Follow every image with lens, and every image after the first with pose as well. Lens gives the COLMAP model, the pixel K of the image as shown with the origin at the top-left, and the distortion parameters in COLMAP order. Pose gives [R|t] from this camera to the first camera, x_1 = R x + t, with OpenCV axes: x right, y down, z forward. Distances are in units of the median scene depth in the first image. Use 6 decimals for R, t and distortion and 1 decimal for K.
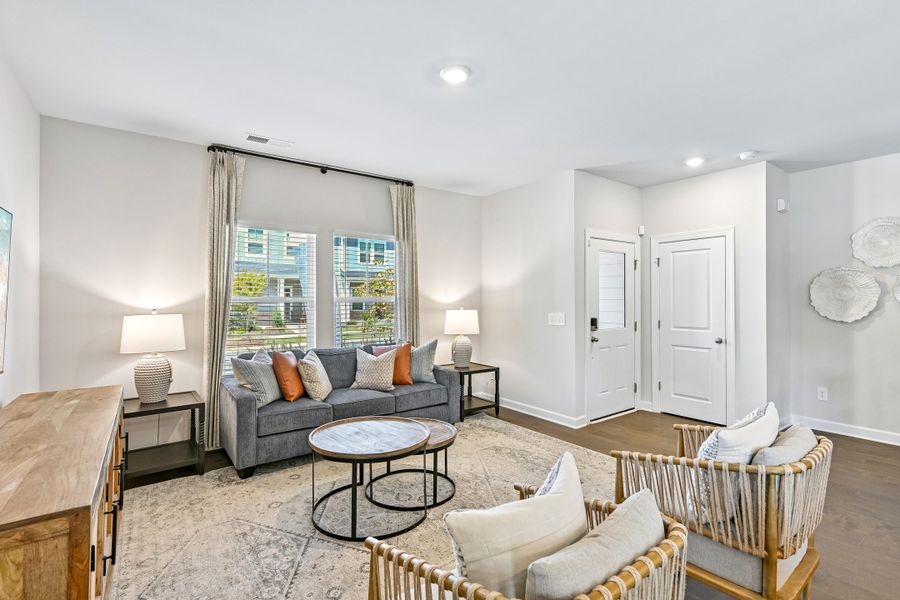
lens RADIAL K [[431.5, 0, 448.0], [0, 431.5, 295.6], [0, 0, 1]] dist [0.000435, 0.000014]
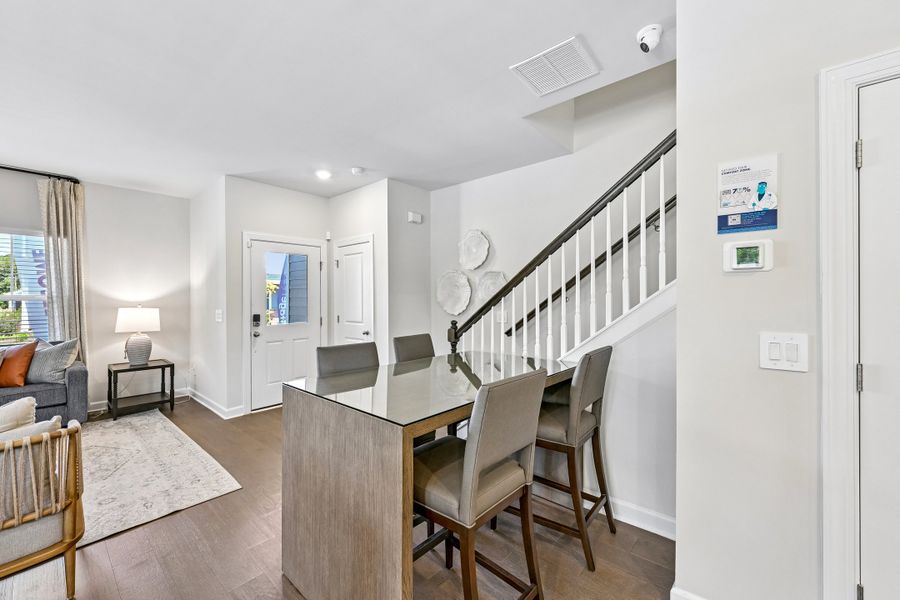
lens RADIAL K [[366.3, 0, 449.3], [0, 366.3, 295.2], [0, 0, 1]] dist [-0.000416, -0.000076]
pose [[0.976080, -0.000345, 0.217413, 0.609800], [0.000176, 1.000000, 0.000797, 0.003203], [-0.217414, -0.000740, 0.976079, 0.000993]]
